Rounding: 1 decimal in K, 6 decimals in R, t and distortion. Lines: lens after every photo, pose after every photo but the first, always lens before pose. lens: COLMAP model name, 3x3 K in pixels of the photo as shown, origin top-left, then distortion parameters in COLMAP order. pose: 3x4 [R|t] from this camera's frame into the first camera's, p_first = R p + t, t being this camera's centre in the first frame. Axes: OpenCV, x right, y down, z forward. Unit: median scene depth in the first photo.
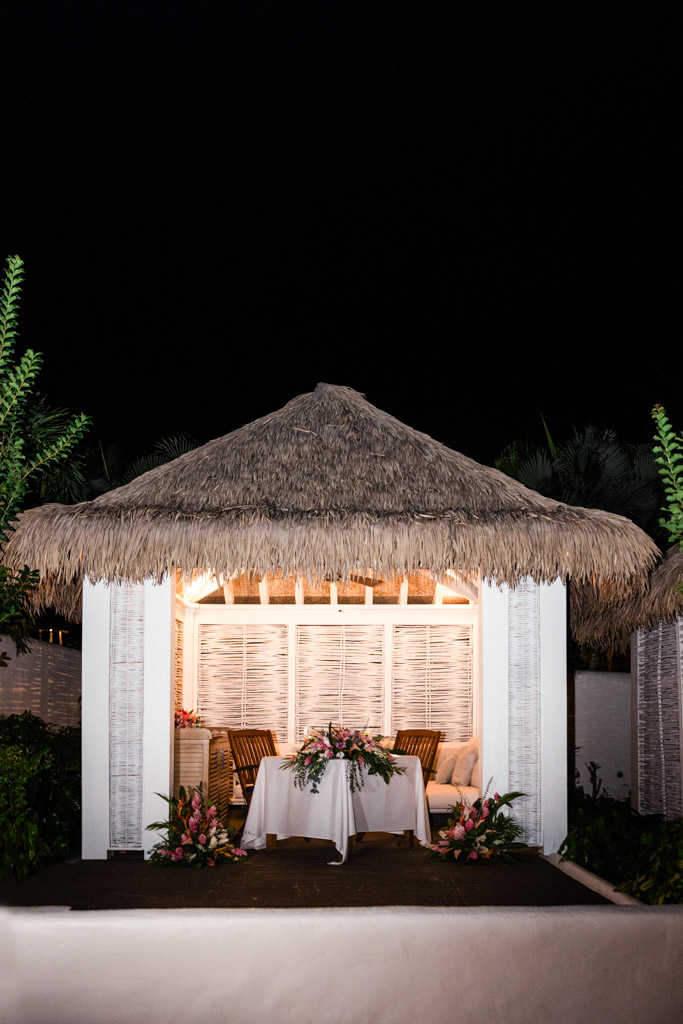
lens RADIAL K [[859.7, 0, 348.1], [0, 859.7, 520.3], [0, 0, 1]] dist [-0.019783, -0.000509]
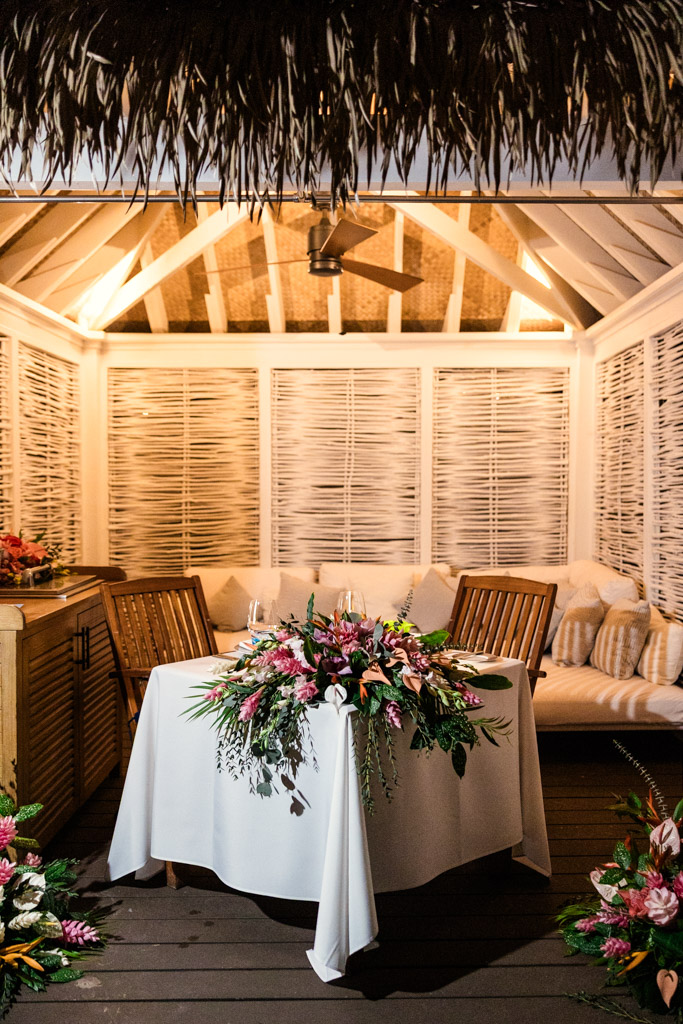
lens RADIAL K [[832.7, 0, 371.3], [0, 832.7, 562.7], [0, 0, 1]] dist [0.010287, 0.006847]
pose [[0.999942, -0.004774, 0.009689, 0.002101], [0.001392, 0.946507, 0.322681, 0.064670], [-0.010711, -0.322649, 0.946458, 0.421000]]
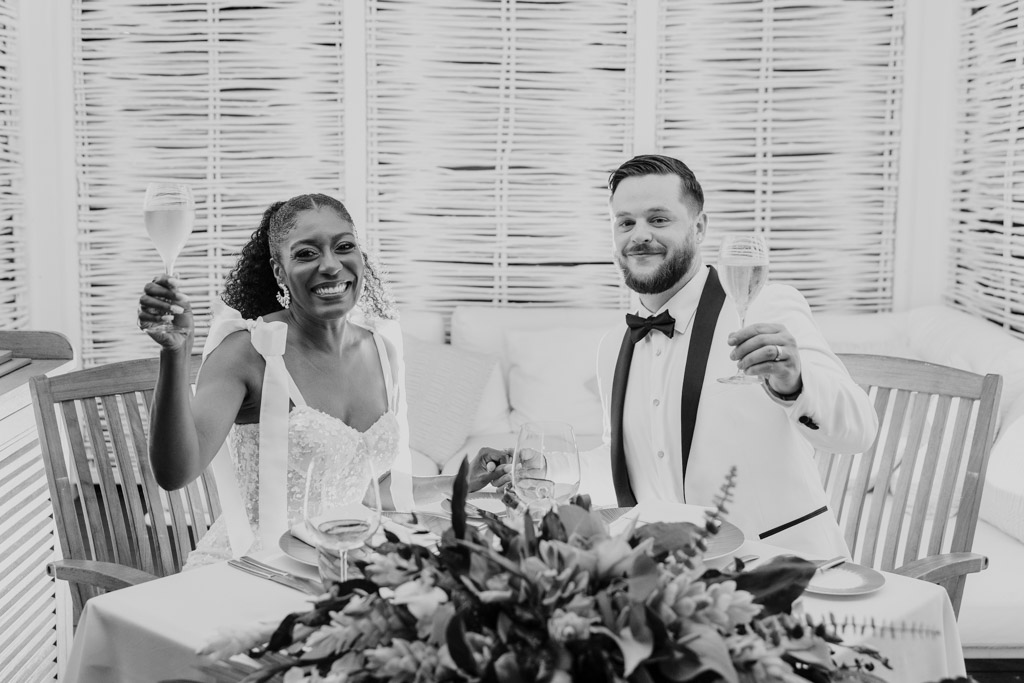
lens RADIAL K [[1208.1, 0, 516.1], [0, 1208.1, 343.7], [0, 0, 1]] dist [0.004408, 0.000000]
pose [[0.999949, -0.000224, 0.010103, -0.007947], [-0.003603, 0.926118, 0.377216, 0.087346], [-0.009441, -0.377233, 0.926070, 0.525472]]
